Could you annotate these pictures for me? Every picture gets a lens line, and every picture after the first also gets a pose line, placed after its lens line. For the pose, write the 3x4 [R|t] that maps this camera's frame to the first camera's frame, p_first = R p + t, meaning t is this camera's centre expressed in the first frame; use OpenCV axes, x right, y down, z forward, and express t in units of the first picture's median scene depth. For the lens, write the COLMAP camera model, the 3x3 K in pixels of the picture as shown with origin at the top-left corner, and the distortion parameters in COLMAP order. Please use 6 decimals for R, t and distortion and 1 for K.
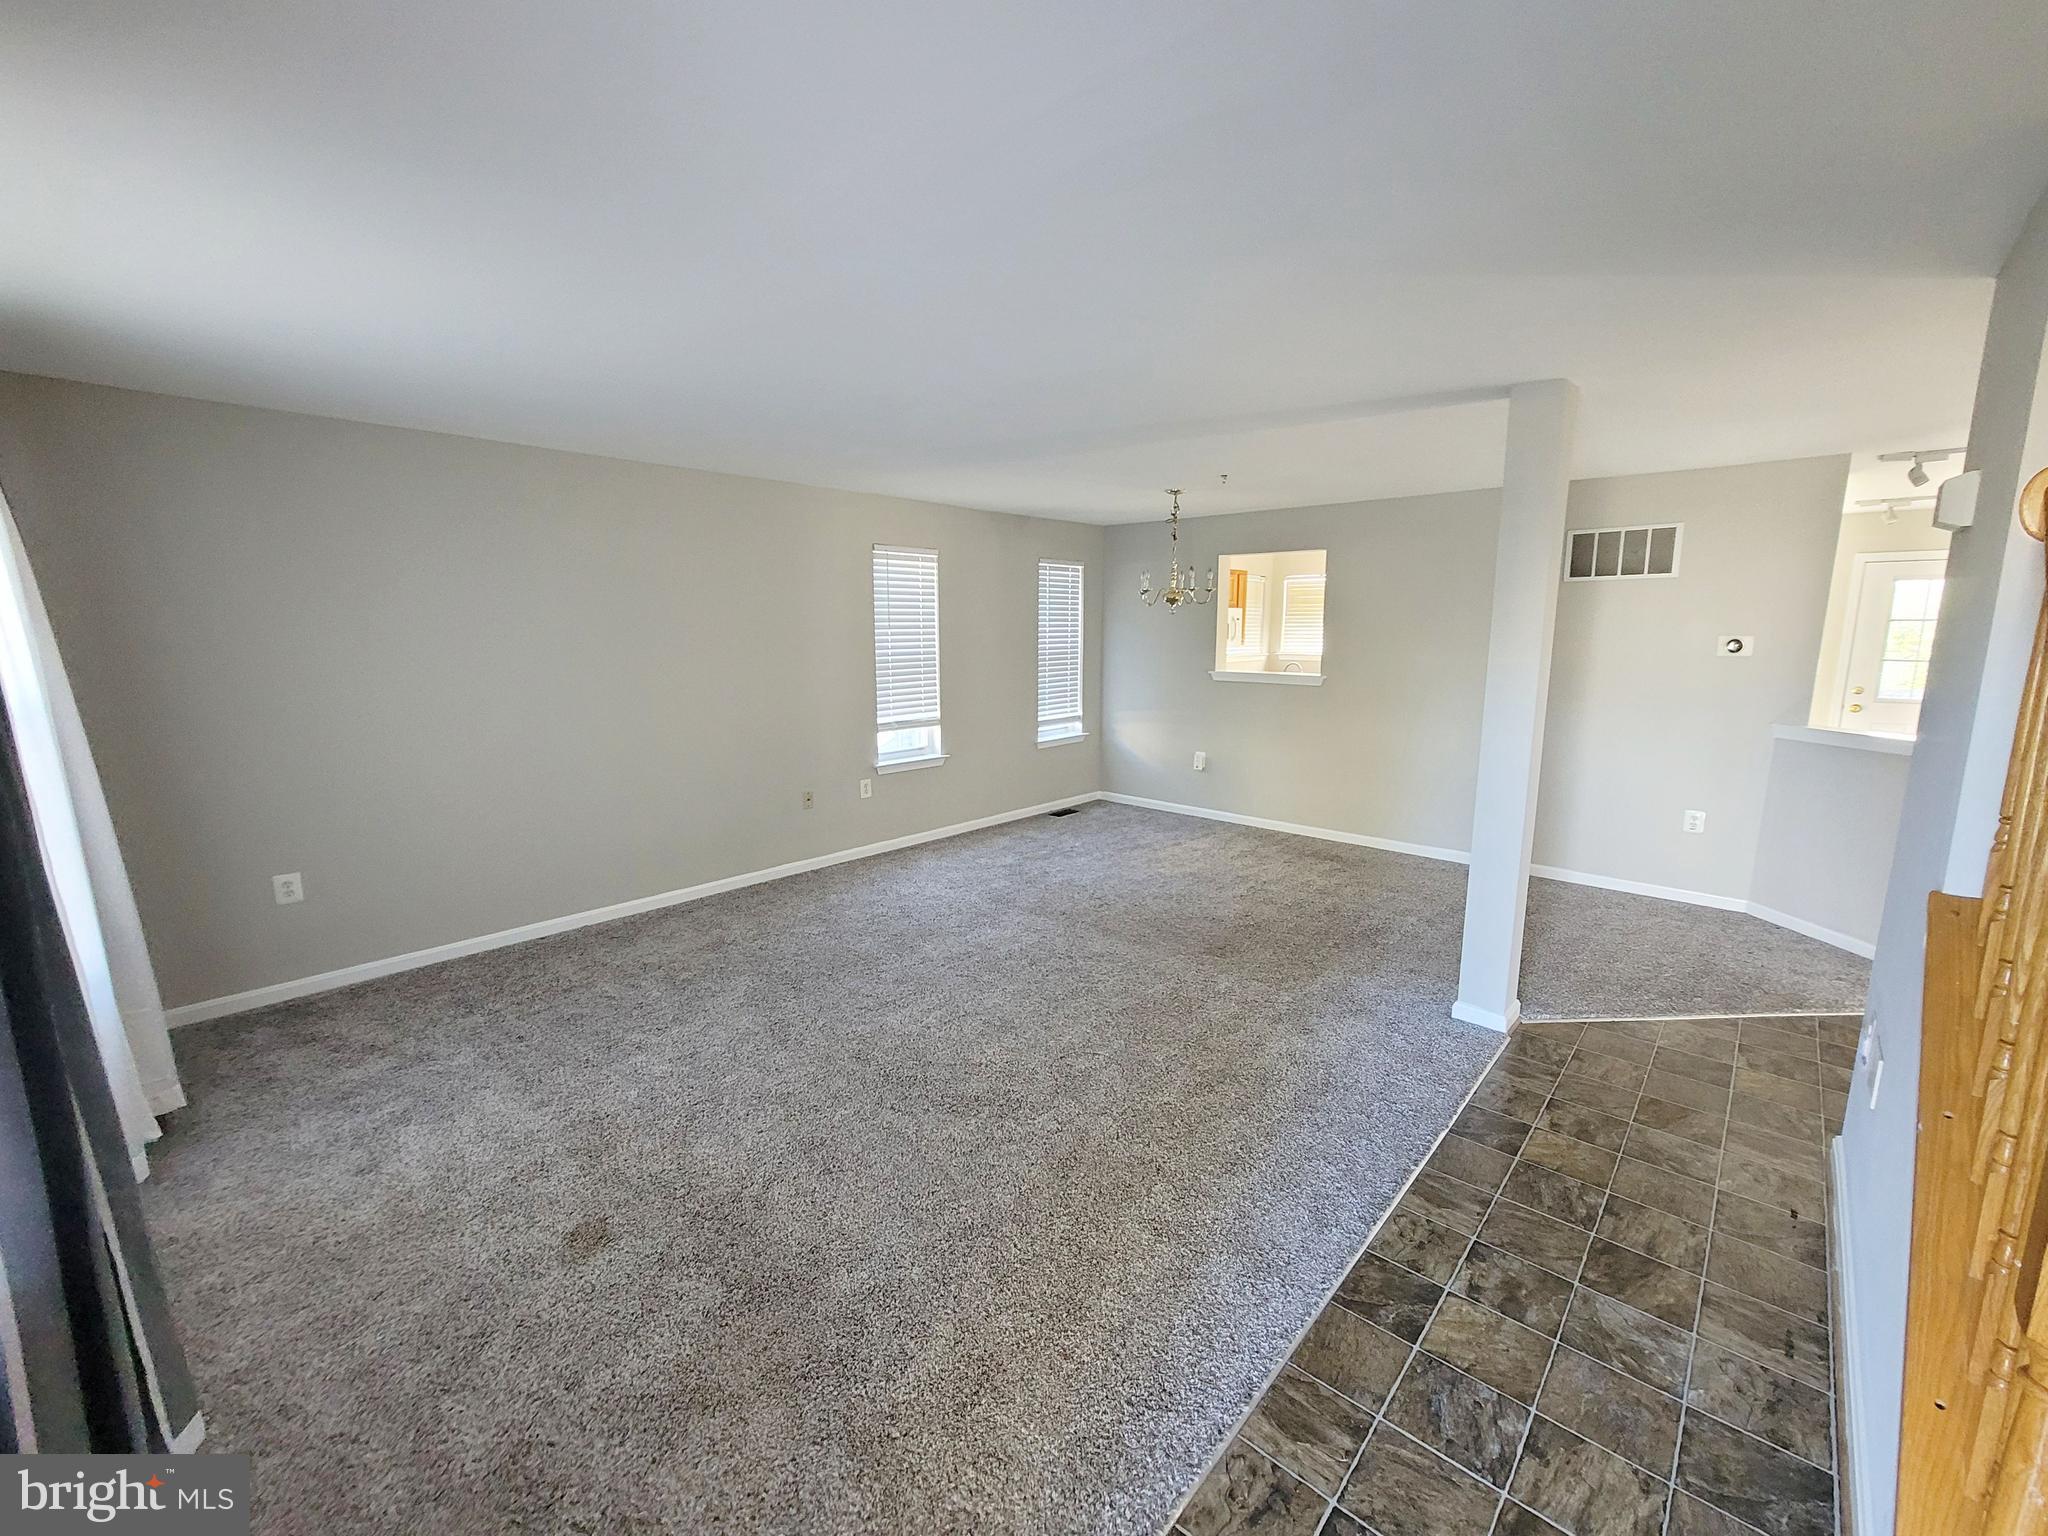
lens RADIAL K [[828.3, 0, 1024.0], [0, 828.3, 768.0], [0, 0, 1]] dist [-0.000637, 0.000475]
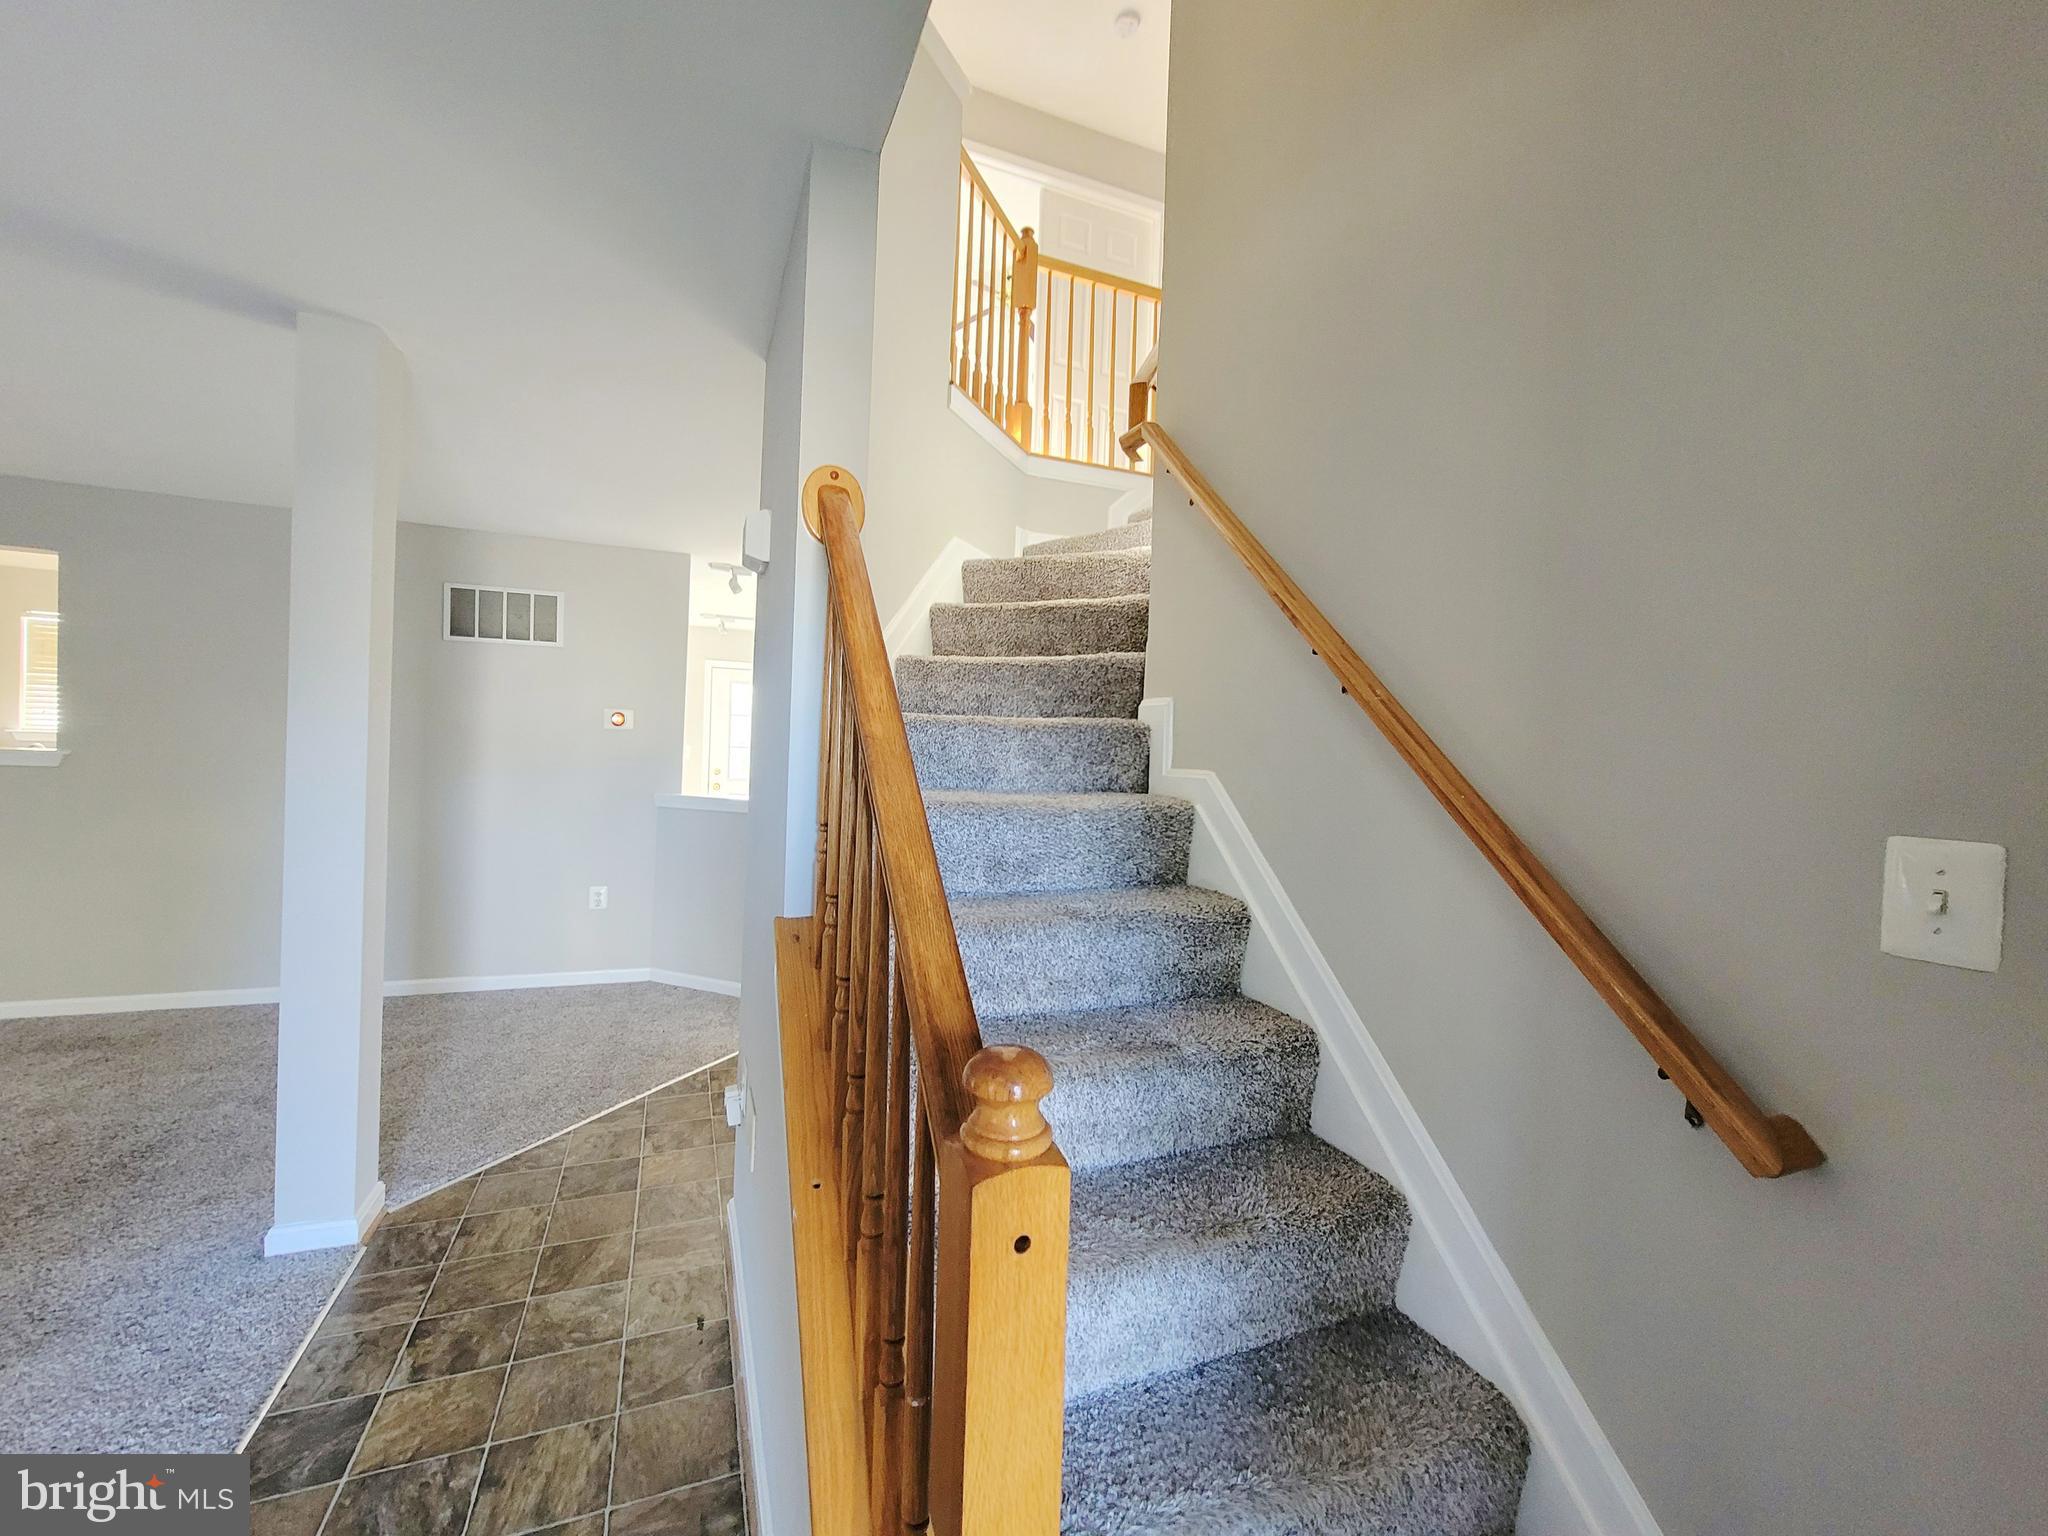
lens RADIAL K [[834.7, 0, 1026.3], [0, 834.7, 750.4], [0, 0, 1]] dist [-0.000221, -0.005195]
pose [[0.419486, 0.018399, 0.907575, 0.175190], [0.115853, 0.990534, -0.073628, 0.032375], [-0.900339, 0.136031, 0.413383, 0.162850]]
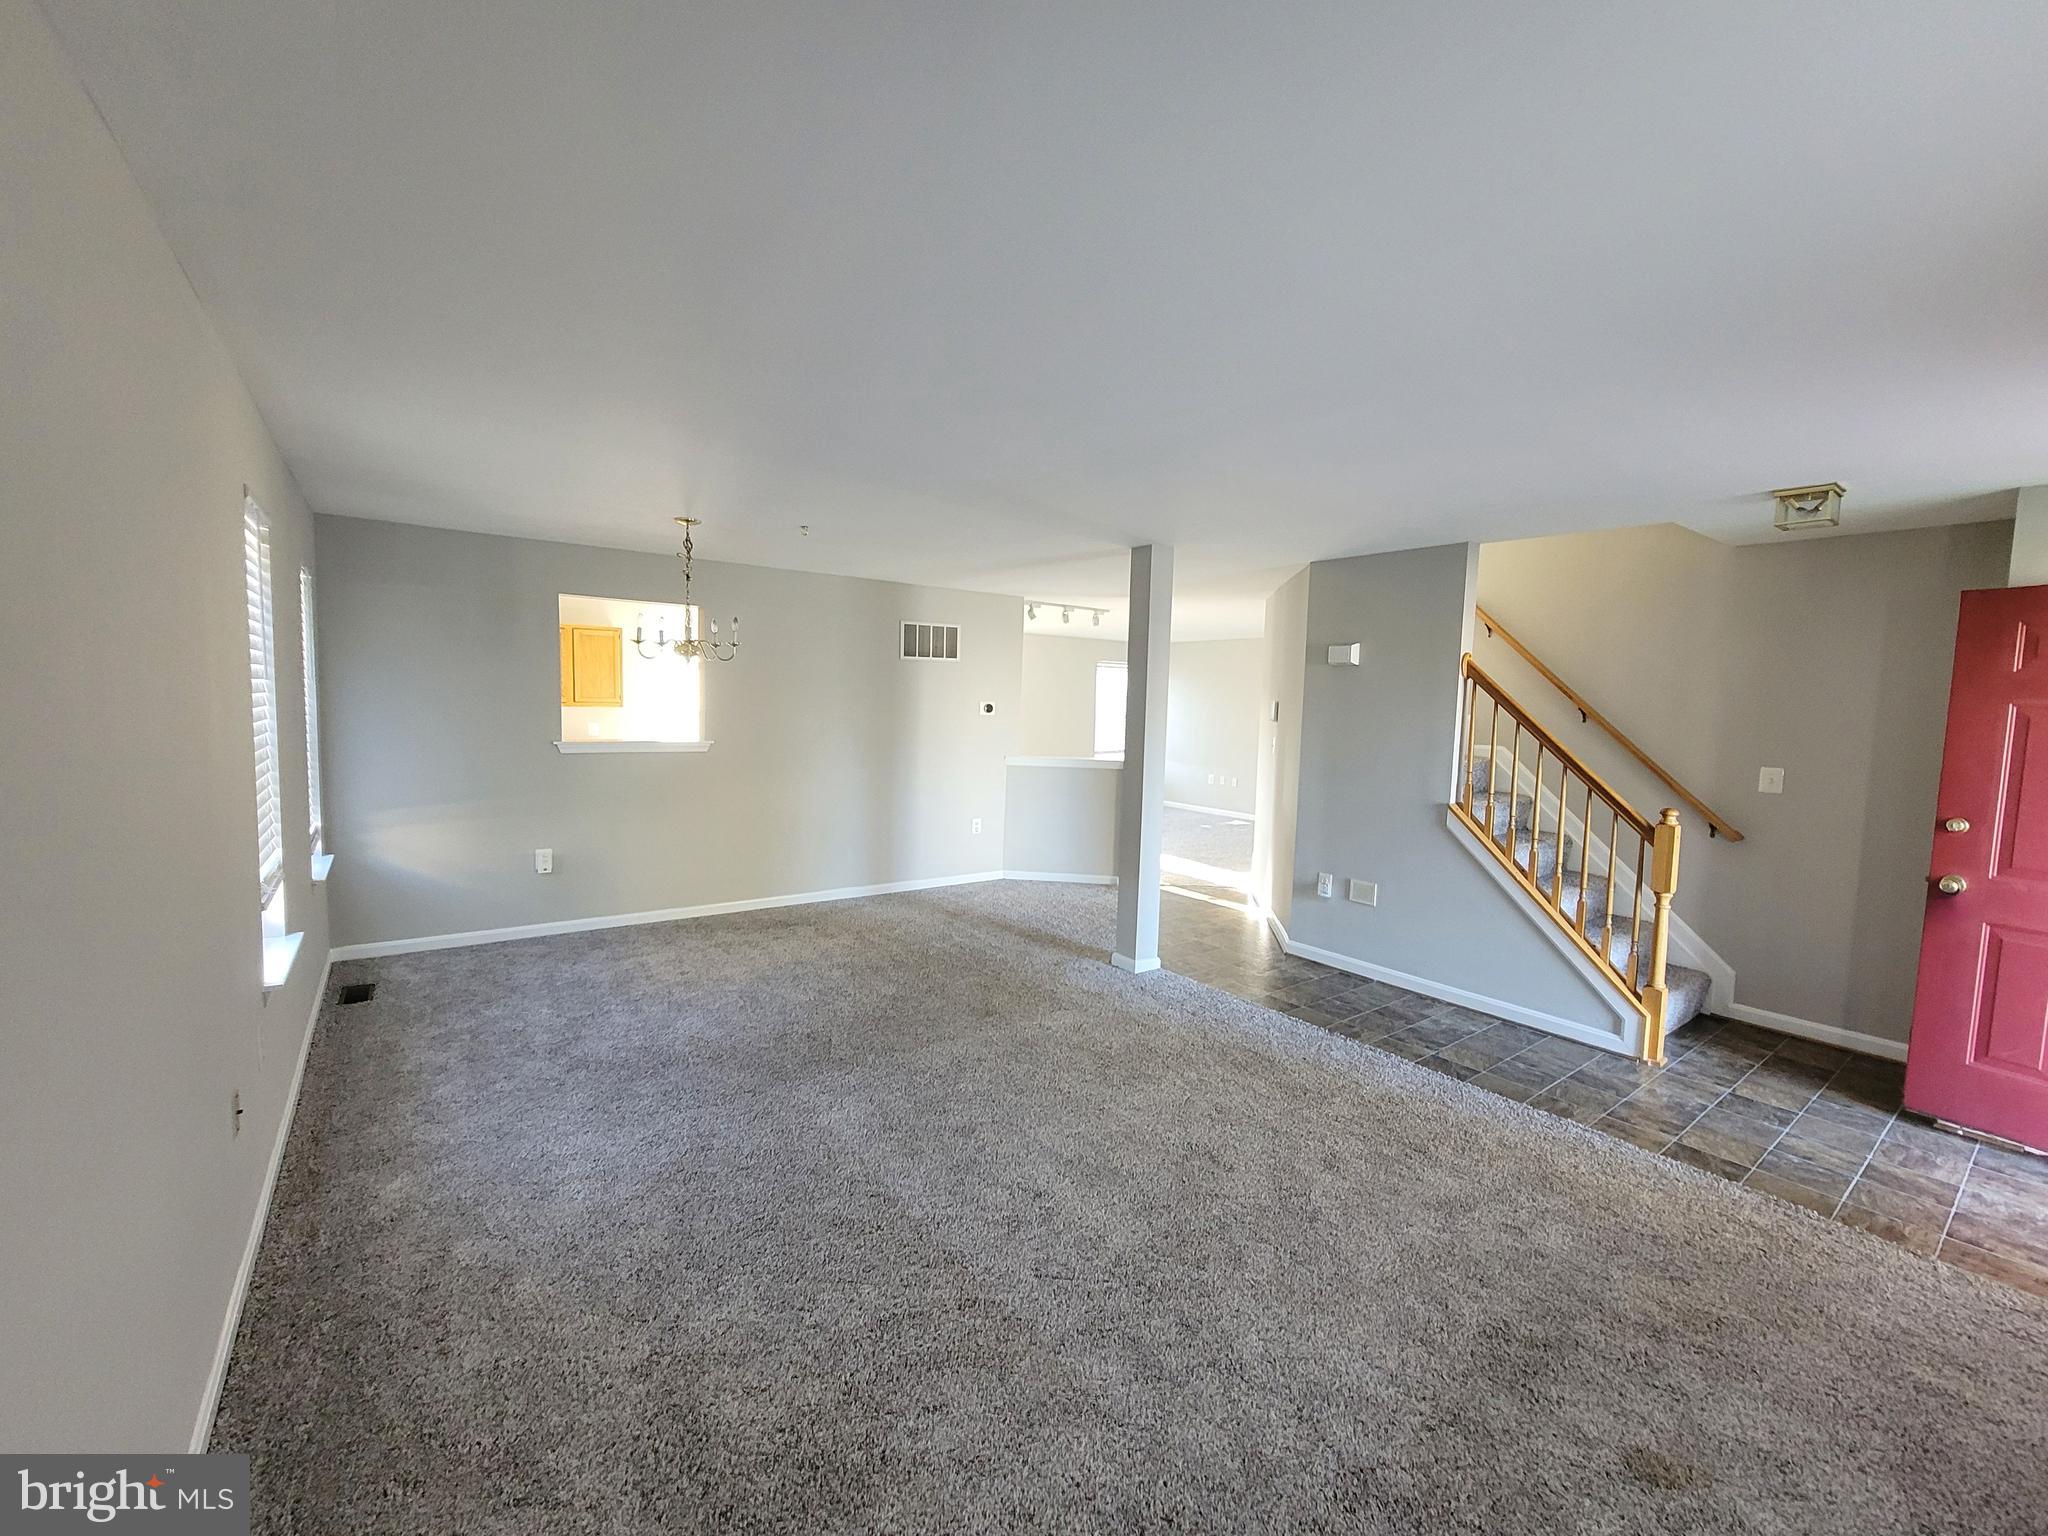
lens RADIAL K [[828.3, 0, 1024.0], [0, 828.3, 768.0], [0, 0, 1]] dist [-0.000637, 0.000475]
pose [[0.204407, -0.078228, 0.975755, -0.833660], [0.138222, 0.989121, 0.050344, -0.136880], [-0.969078, 0.124580, 0.212996, 0.800587]]
